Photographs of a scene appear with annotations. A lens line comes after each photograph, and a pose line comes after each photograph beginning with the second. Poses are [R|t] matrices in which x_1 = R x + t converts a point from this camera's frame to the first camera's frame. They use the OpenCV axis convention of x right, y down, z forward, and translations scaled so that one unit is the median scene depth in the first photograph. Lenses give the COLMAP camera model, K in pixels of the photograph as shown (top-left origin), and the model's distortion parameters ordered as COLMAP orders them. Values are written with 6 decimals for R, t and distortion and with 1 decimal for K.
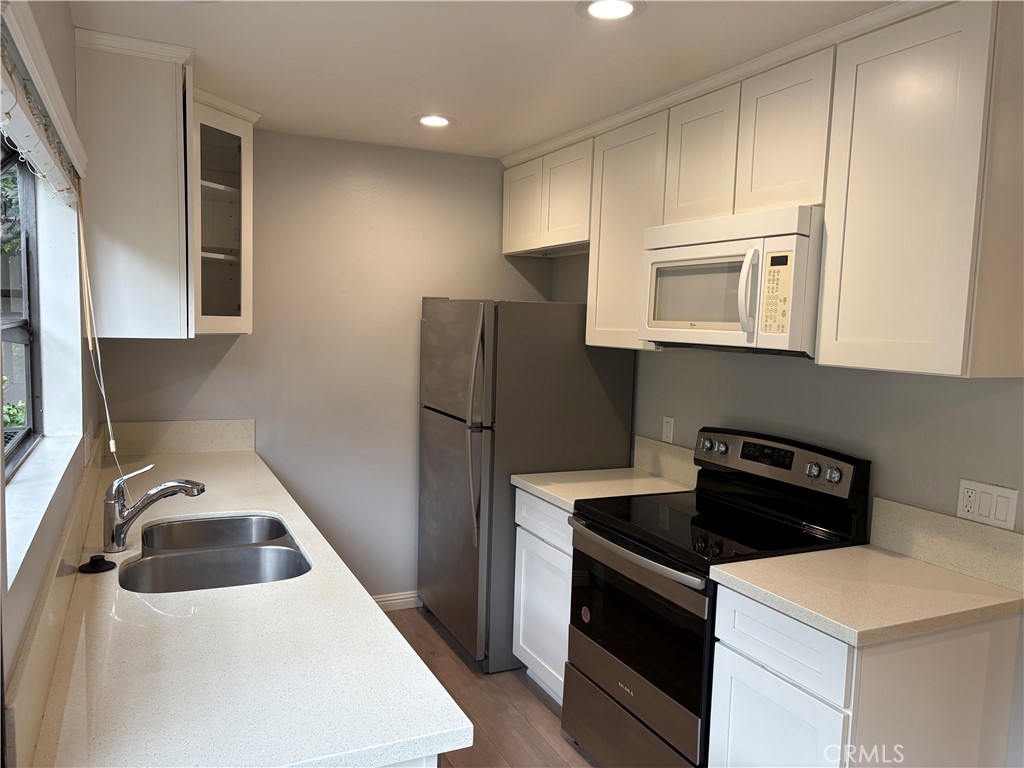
lens RADIAL K [[775.5, 0, 507.9], [0, 775.5, 393.0], [0, 0, 1]] dist [0.046764, -0.053586]
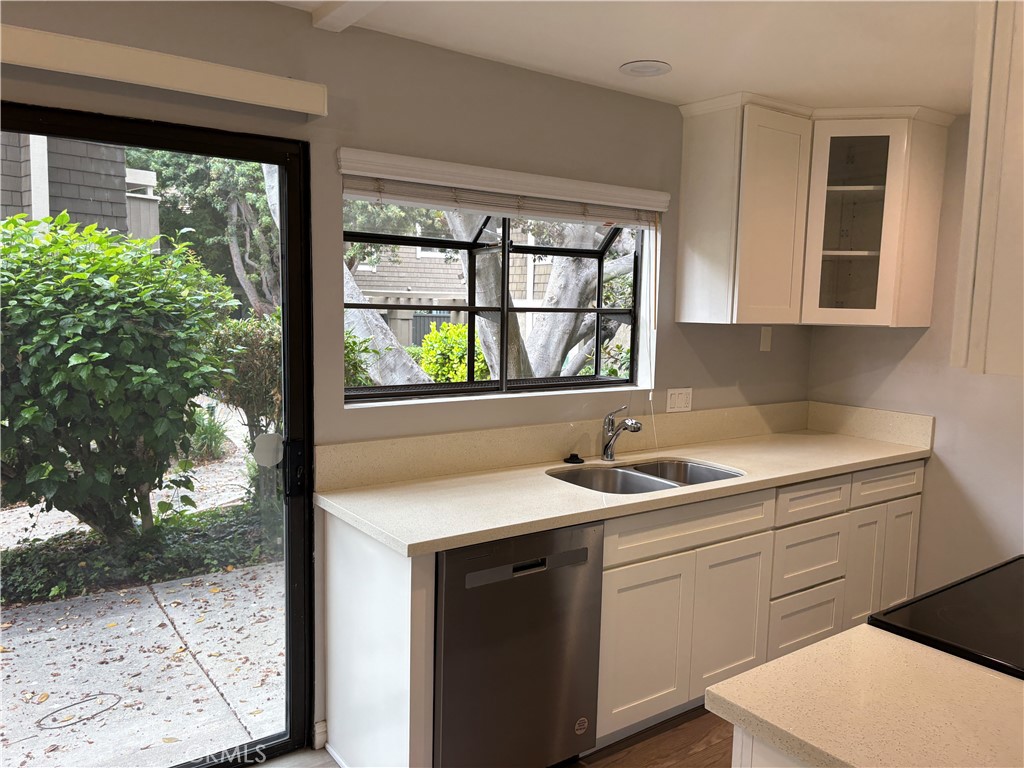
lens RADIAL K [[775.5, 0, 517.1], [0, 775.5, 384.8], [0, 0, 1]] dist [0.046764, -0.053586]
pose [[0.192047, 0.077244, -0.978341, 0.696315], [-0.110204, 0.992290, 0.056712, -0.005267], [0.975178, 0.096925, 0.199079, 0.396281]]
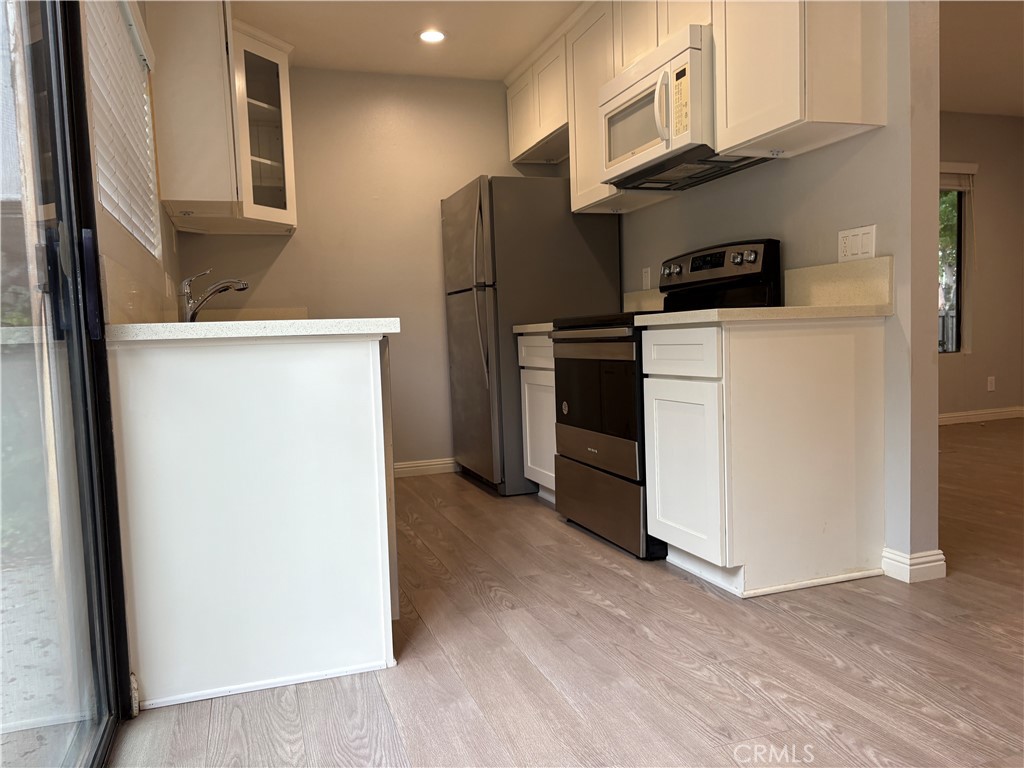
lens RADIAL K [[775.5, 0, 508.9], [0, 775.5, 393.0], [0, 0, 1]] dist [0.046764, -0.053586]
pose [[0.991724, -0.061590, -0.112647, 0.148469], [0.059120, 0.997934, -0.025146, 0.283532], [0.113963, 0.018278, 0.993317, -0.208744]]
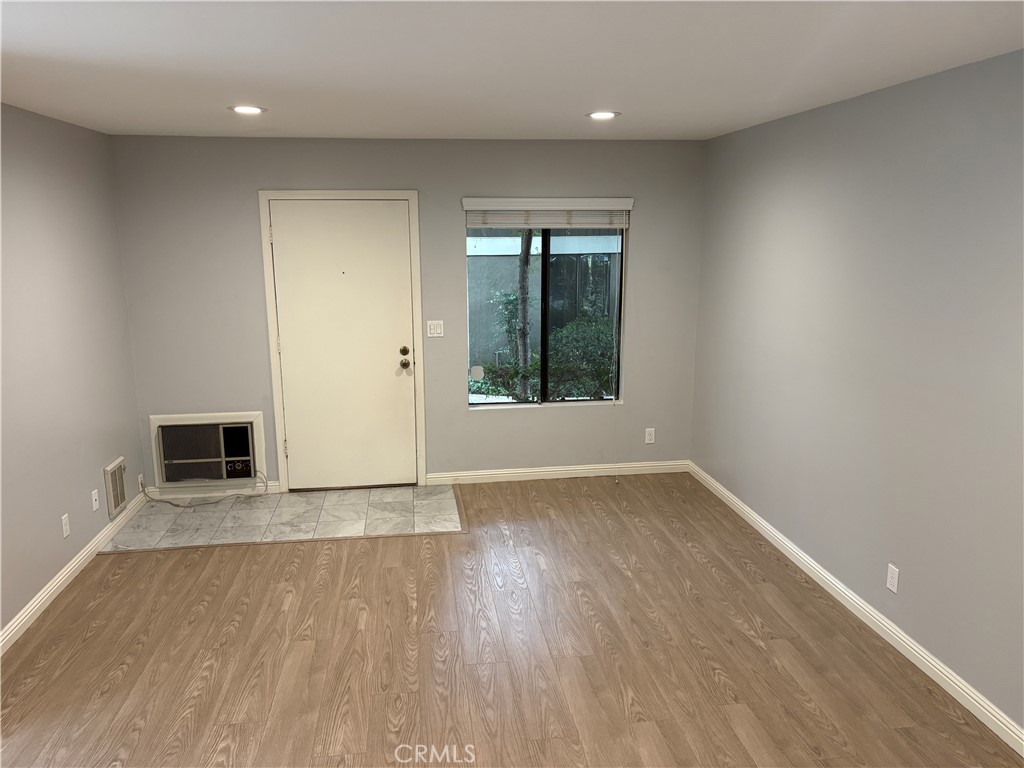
lens RADIAL K [[775.5, 0, 513.7], [0, 775.5, 388.9], [0, 0, 1]] dist [0.046764, -0.053586]
pose [[0.953732, 0.026811, -0.299462, 1.531689], [0.005397, 0.994329, 0.106211, -0.063097], [0.300611, -0.102913, 0.948178, 0.105543]]
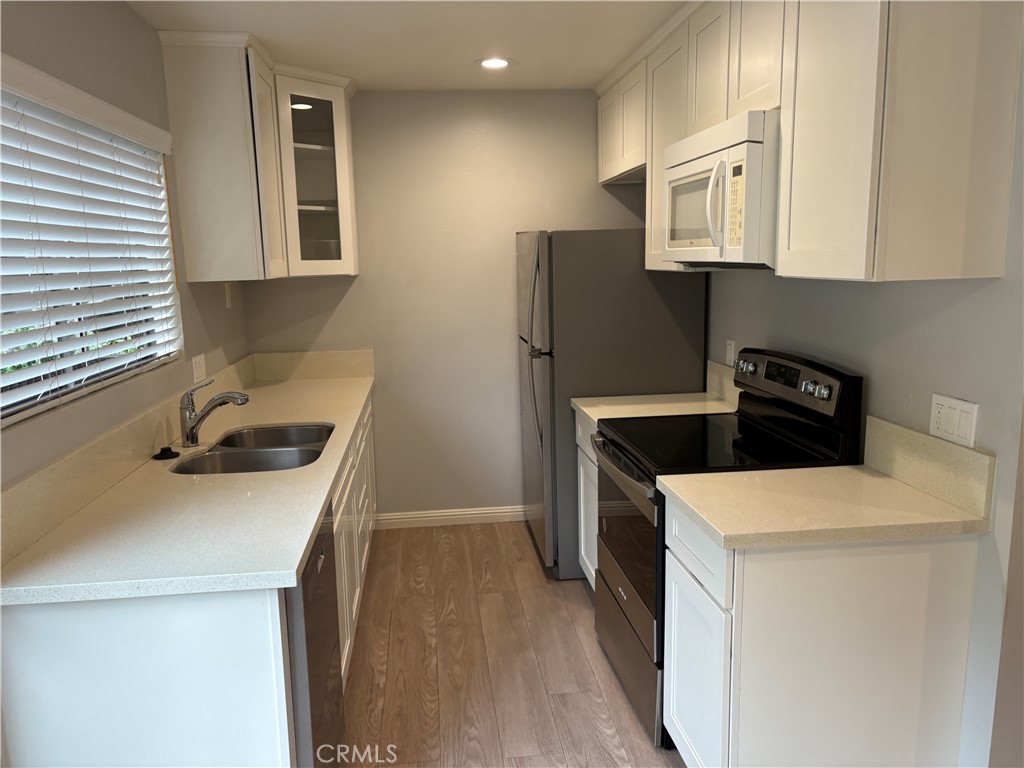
lens RADIAL K [[775.5, 0, 506.3], [0, 775.5, 393.1], [0, 0, 1]] dist [0.046764, -0.053586]
pose [[0.943930, 0.003272, -0.330129, 0.319591], [0.022279, 0.997040, 0.073585, 0.023492], [0.329392, -0.076814, 0.941063, -0.027565]]
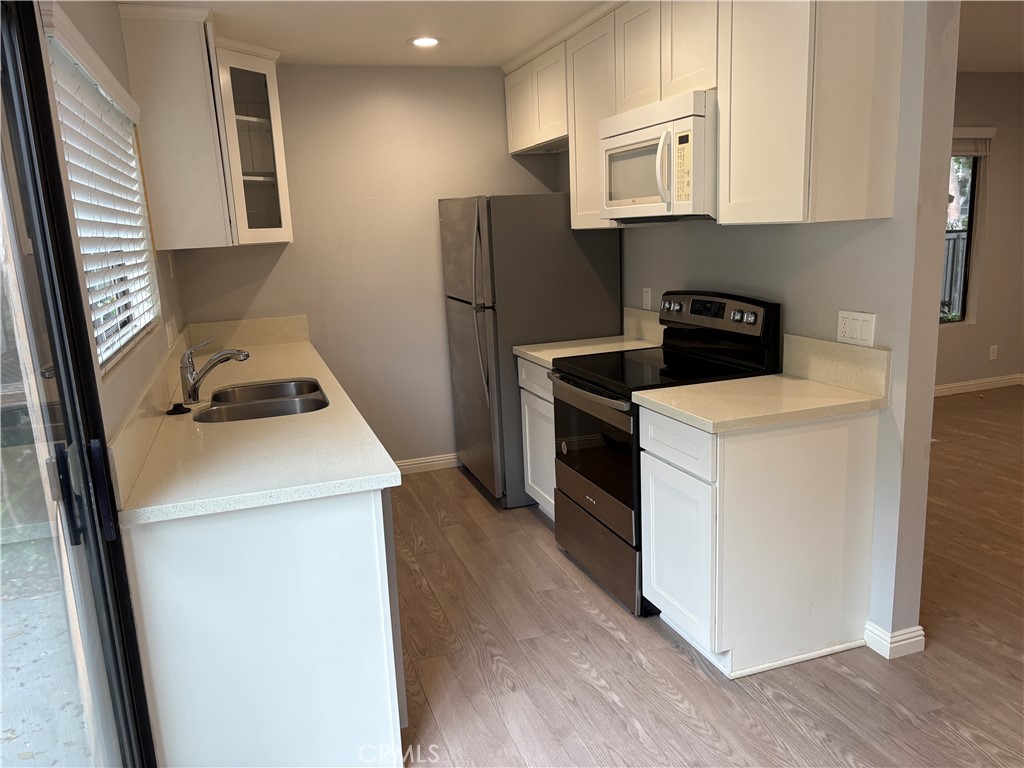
lens RADIAL K [[775.5, 0, 504.8], [0, 775.5, 393.2], [0, 0, 1]] dist [0.046764, -0.053586]
pose [[0.990170, -0.053329, -0.129304, 0.168121], [0.068105, 0.991294, 0.112683, 0.051337], [0.122169, -0.120382, 0.985182, -0.214092]]
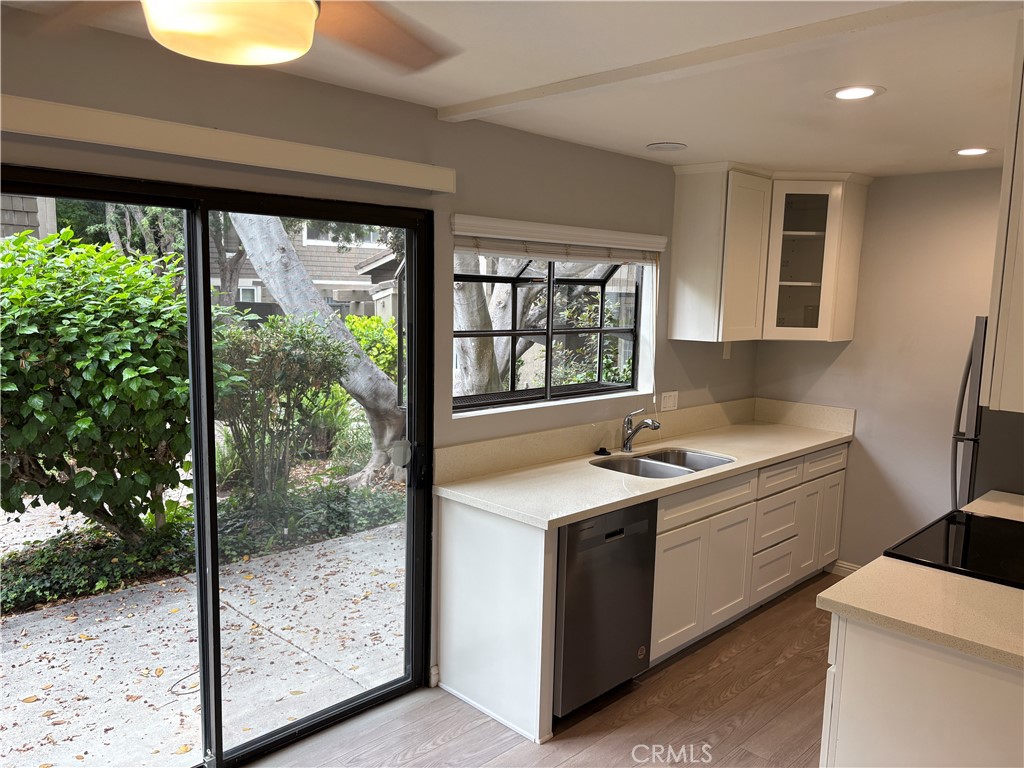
lens RADIAL K [[775.5, 0, 509.2], [0, 775.5, 393.6], [0, 0, 1]] dist [0.046764, -0.053586]
pose [[0.343214, 0.102445, -0.933654, 0.868748], [-0.102877, 0.992154, 0.071046, -0.031524], [0.933606, 0.071668, 0.351060, 0.050505]]
